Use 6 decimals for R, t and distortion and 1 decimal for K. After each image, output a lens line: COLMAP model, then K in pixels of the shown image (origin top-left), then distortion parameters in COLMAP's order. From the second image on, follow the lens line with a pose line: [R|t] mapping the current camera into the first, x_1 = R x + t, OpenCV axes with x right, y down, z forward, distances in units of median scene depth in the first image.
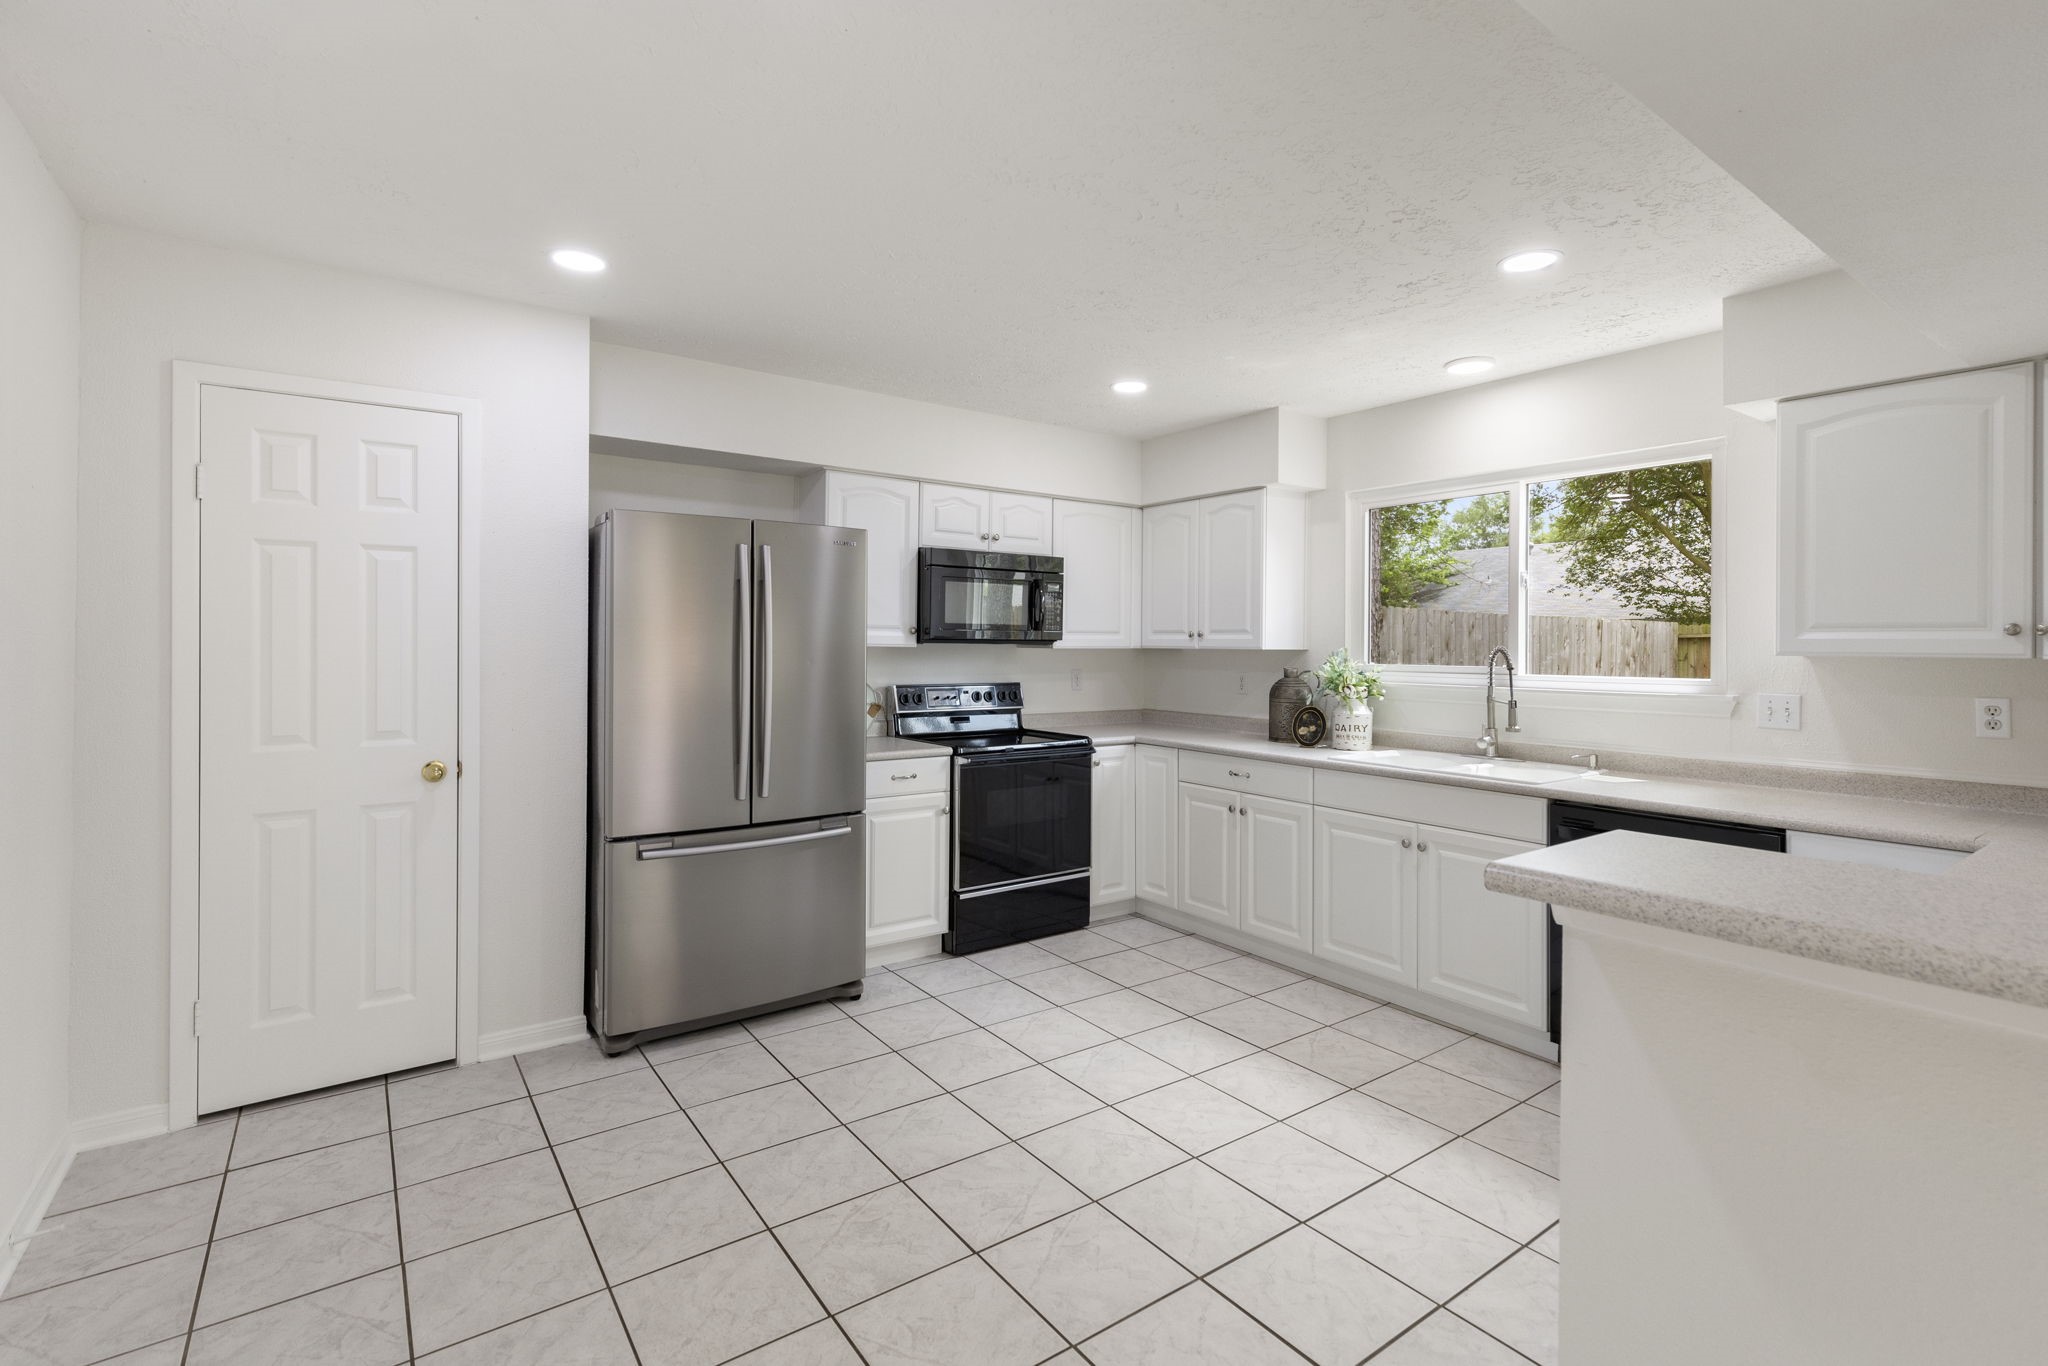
lens RADIAL K [[933.4, 0, 1008.6], [0, 933.4, 644.5], [0, 0, 1]] dist [0.000953, -0.003776]
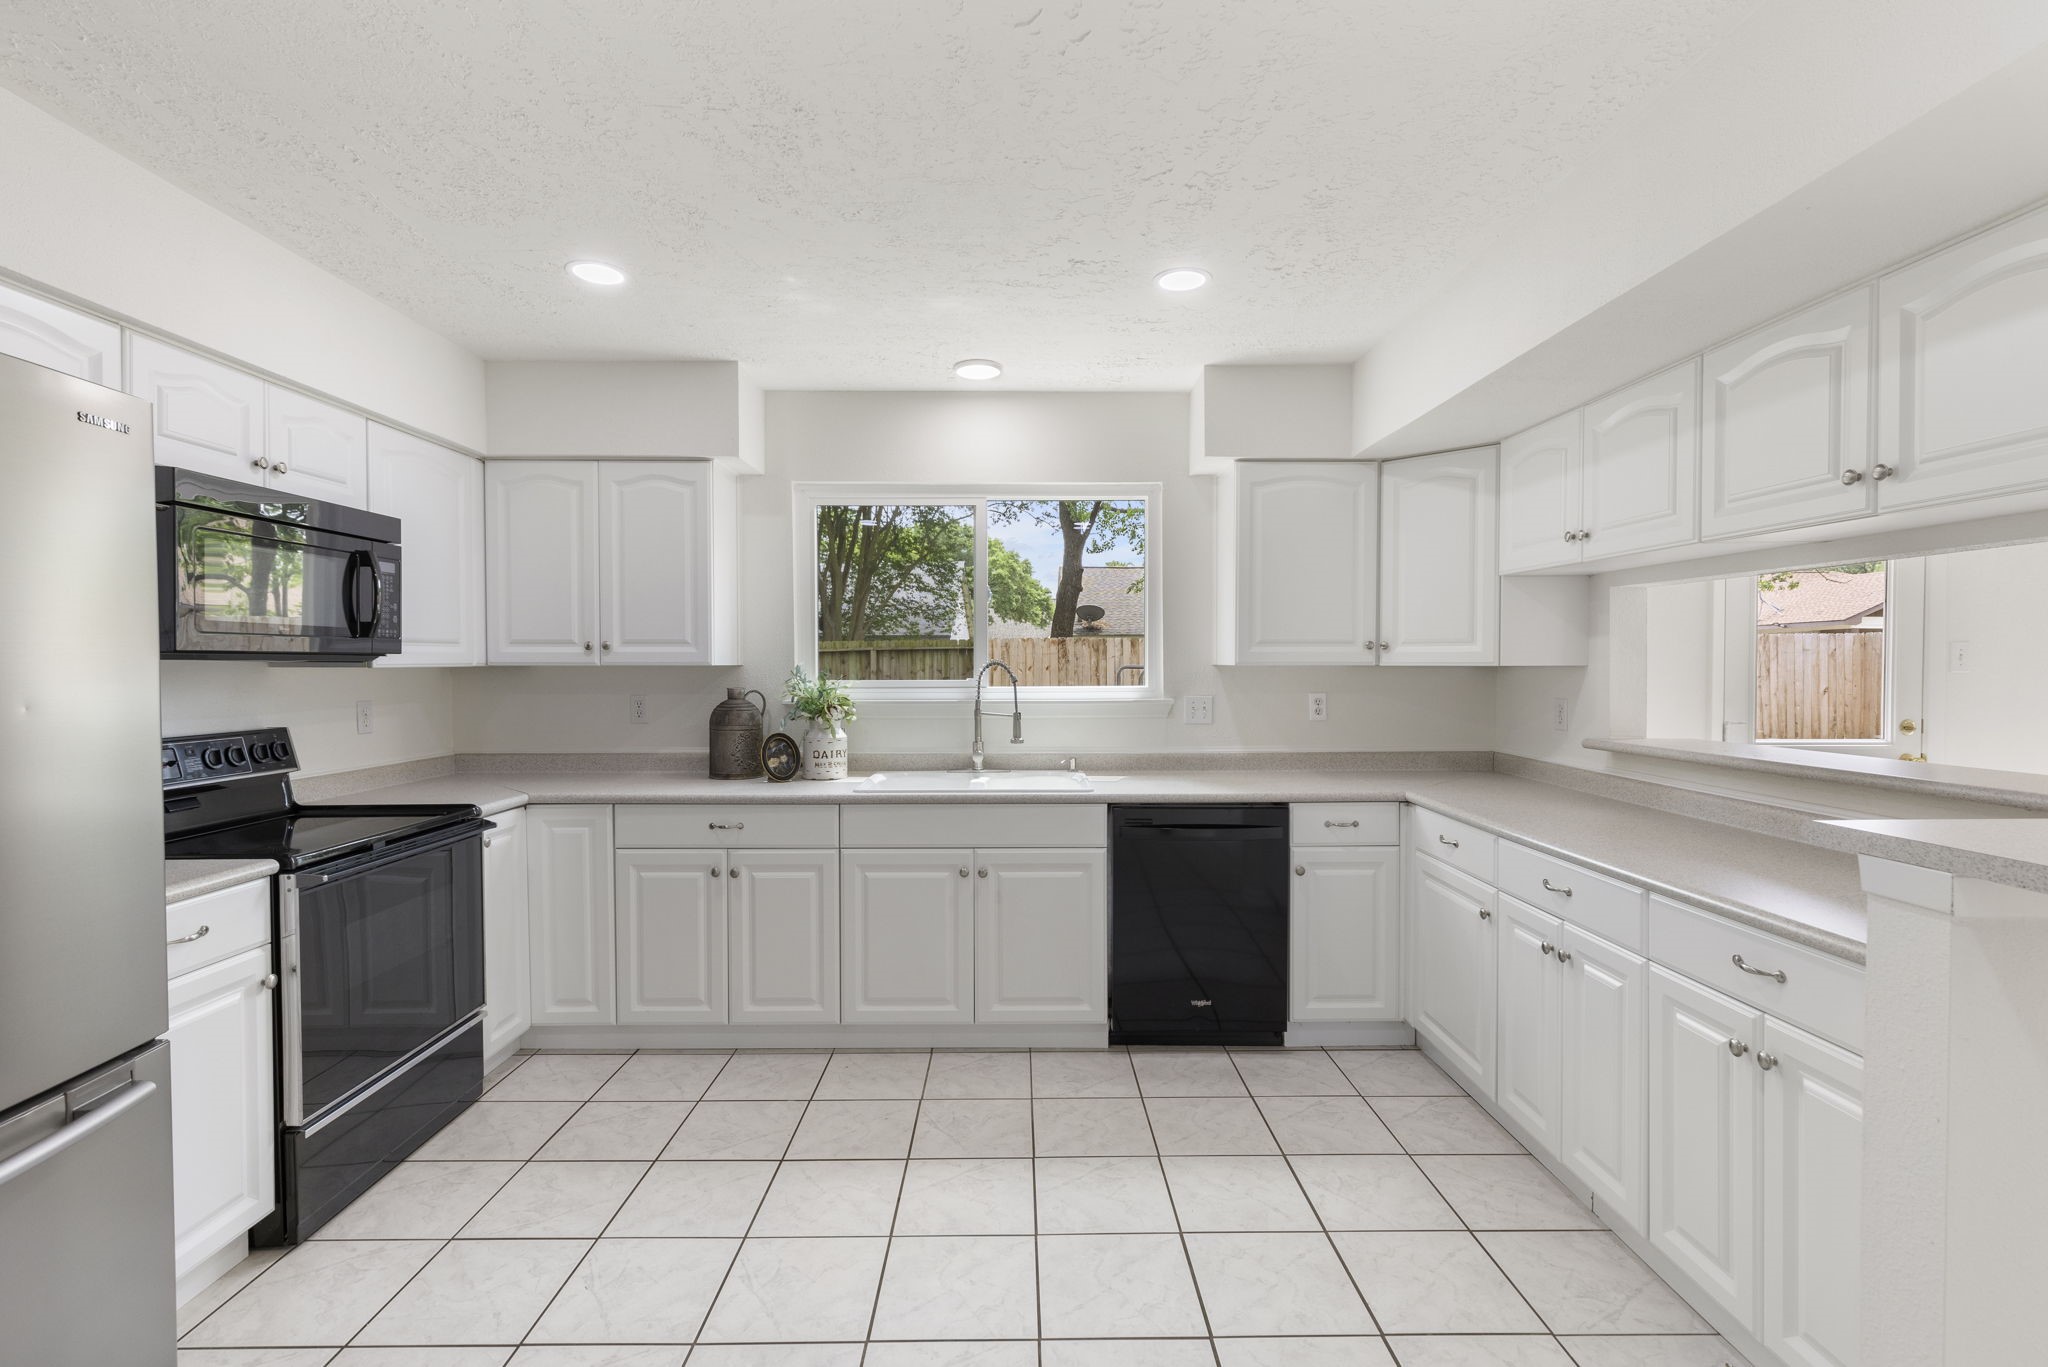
lens RADIAL K [[933.4, 0, 1041.6], [0, 933.4, 688.2], [0, 0, 1]] dist [0.000953, -0.003776]
pose [[0.564161, -0.031494, 0.825064, -0.254553], [0.005120, 0.999386, 0.034648, -0.001502], [-0.825649, -0.015322, 0.563976, 0.365425]]
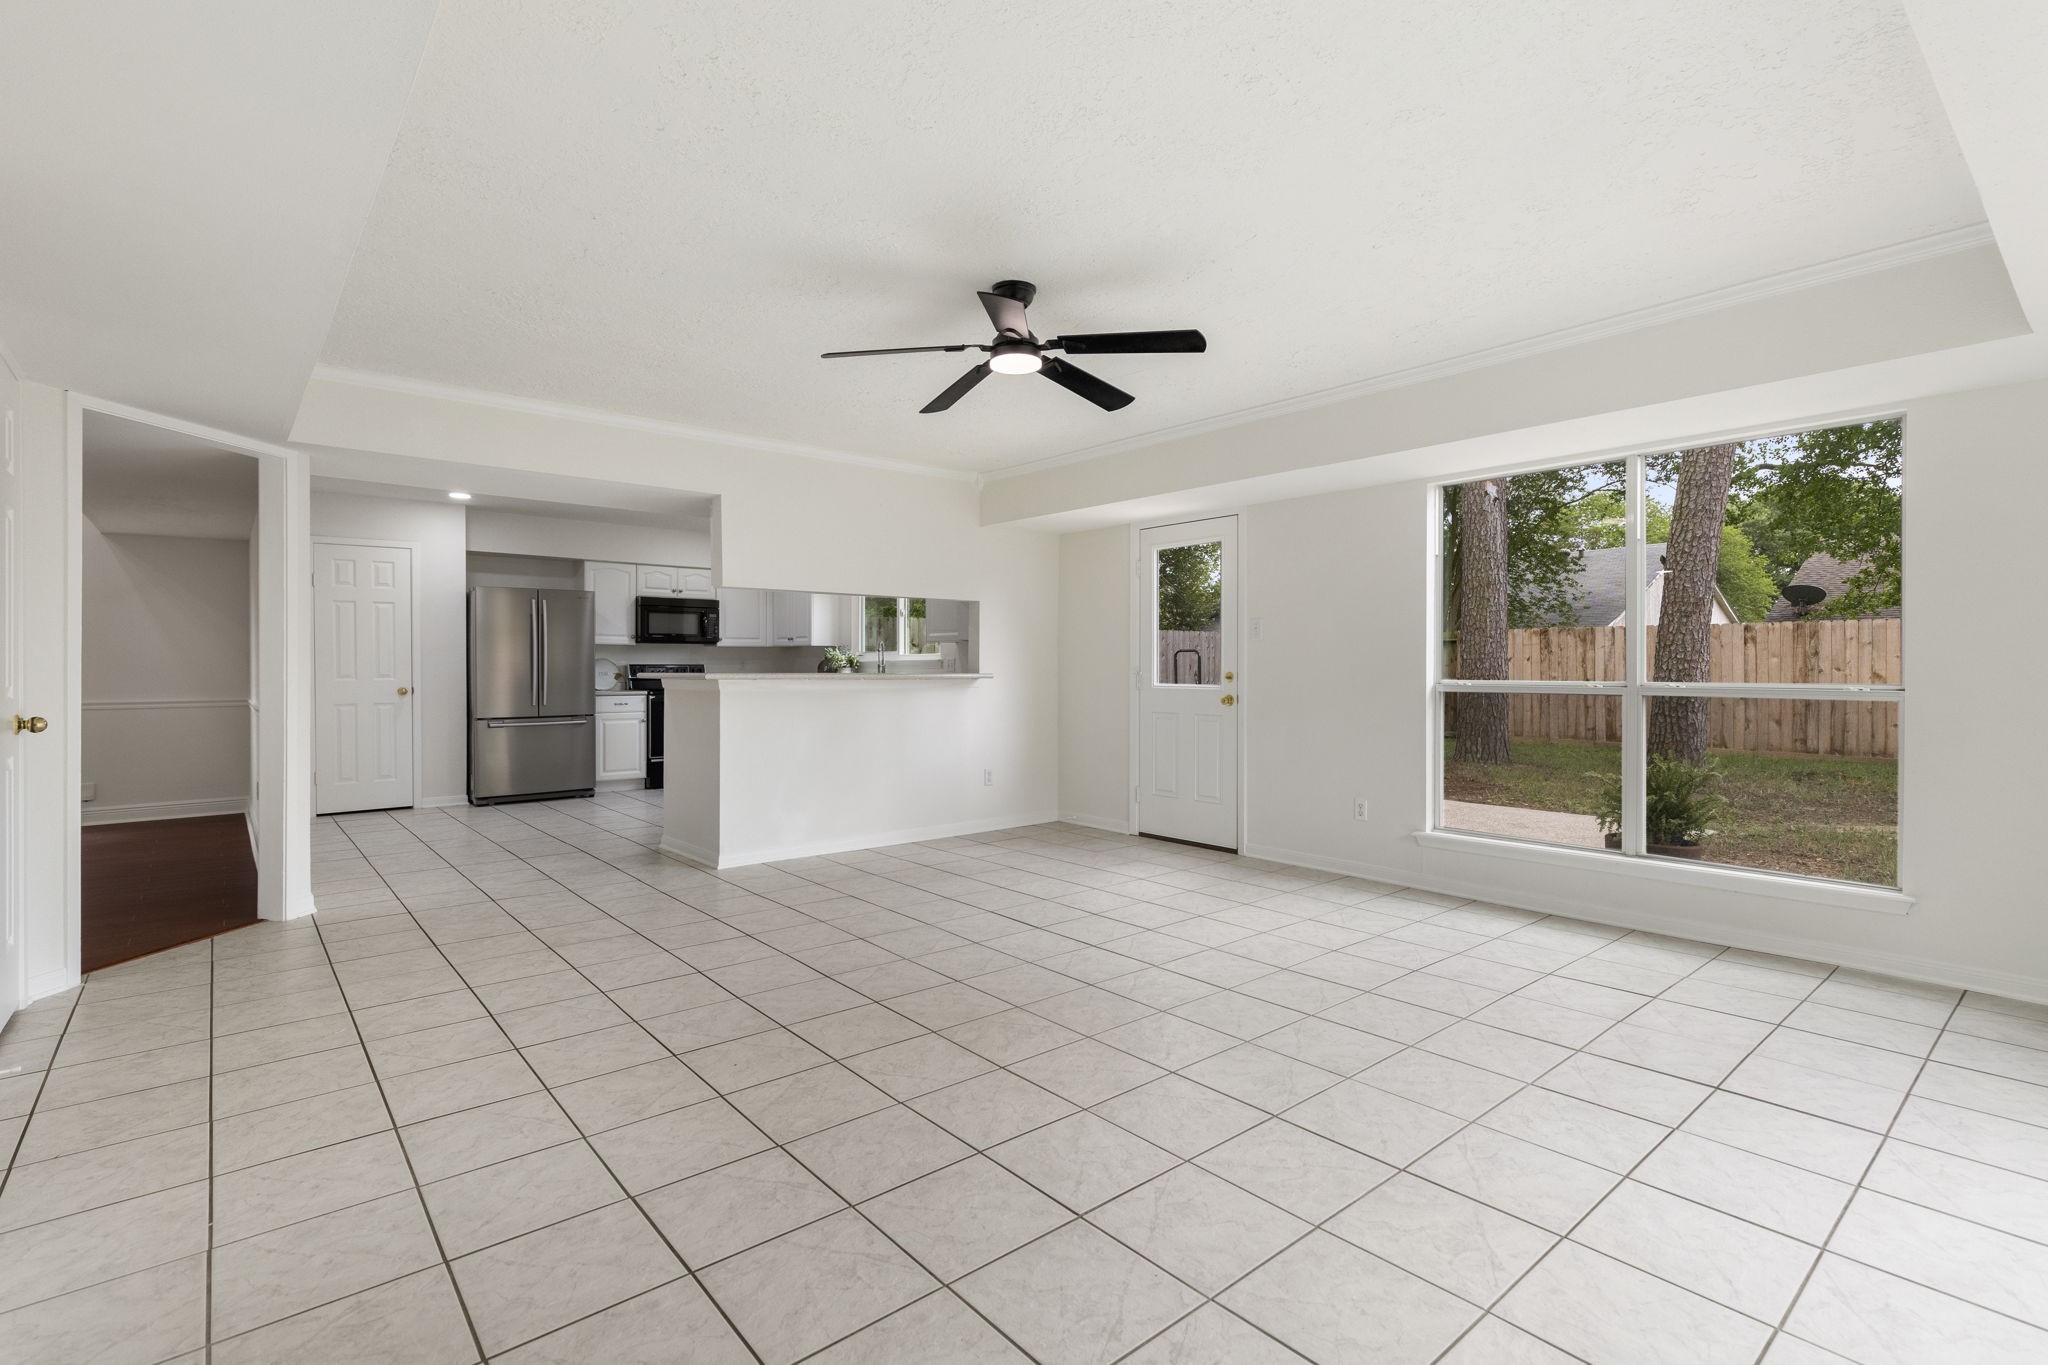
lens RADIAL K [[933.4, 0, 1012.2], [0, 933.4, 668.2], [0, 0, 1]] dist [0.000953, -0.003776]
pose [[0.995148, -0.008010, 0.098066, 0.579610], [0.007463, 0.999955, 0.005936, 0.052939], [-0.098109, -0.005175, 0.995162, -1.246193]]
